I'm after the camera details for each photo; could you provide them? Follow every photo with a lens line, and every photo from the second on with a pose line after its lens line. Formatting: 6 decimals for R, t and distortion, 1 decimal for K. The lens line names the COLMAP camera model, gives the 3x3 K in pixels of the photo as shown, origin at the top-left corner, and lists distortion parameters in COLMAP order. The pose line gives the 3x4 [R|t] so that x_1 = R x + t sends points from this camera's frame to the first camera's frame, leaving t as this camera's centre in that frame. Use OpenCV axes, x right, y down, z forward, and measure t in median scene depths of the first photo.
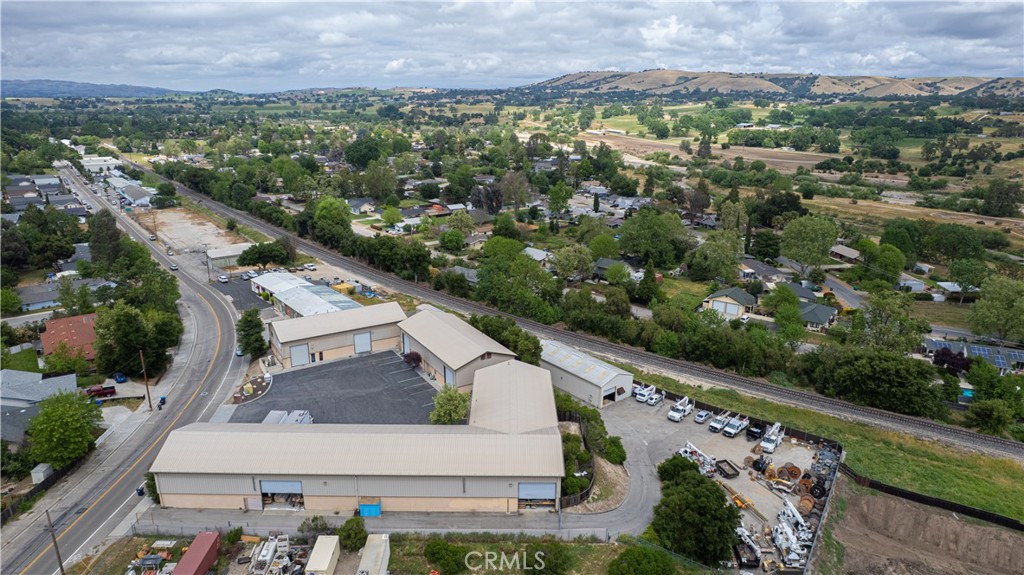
lens RADIAL K [[650.7, 0, 512.0], [0, 650.7, 287.5], [0, 0, 1]] dist [-0.028671, 0.001676]
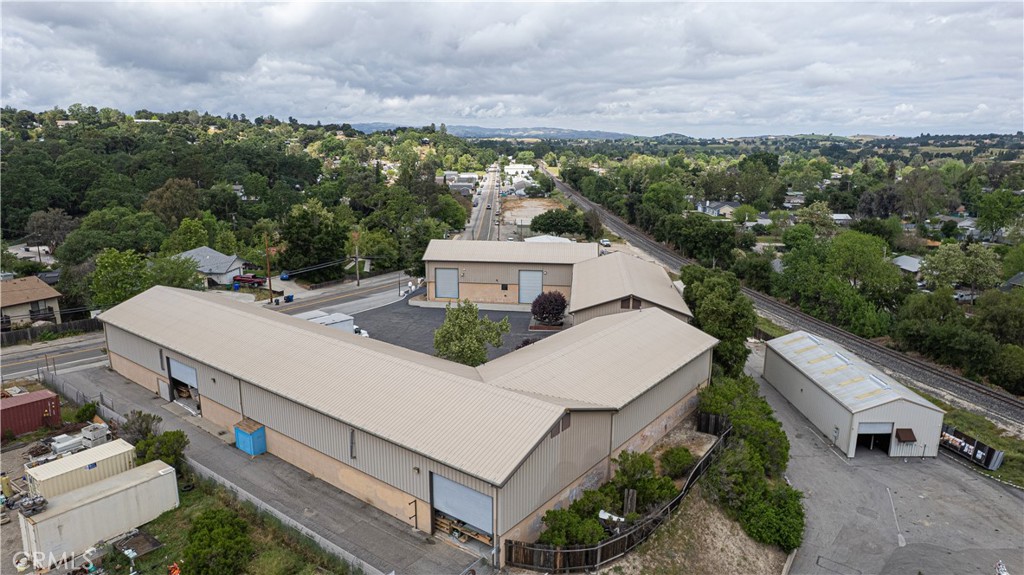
lens RADIAL K [[650.7, 0, 512.0], [0, 650.7, 287.5], [0, 0, 1]] dist [-0.028671, 0.001676]
pose [[0.792852, 0.136302, -0.593976, 0.203930], [-0.177807, 0.983998, -0.011538, 0.105896], [0.582899, 0.114761, 0.804400, 0.411977]]
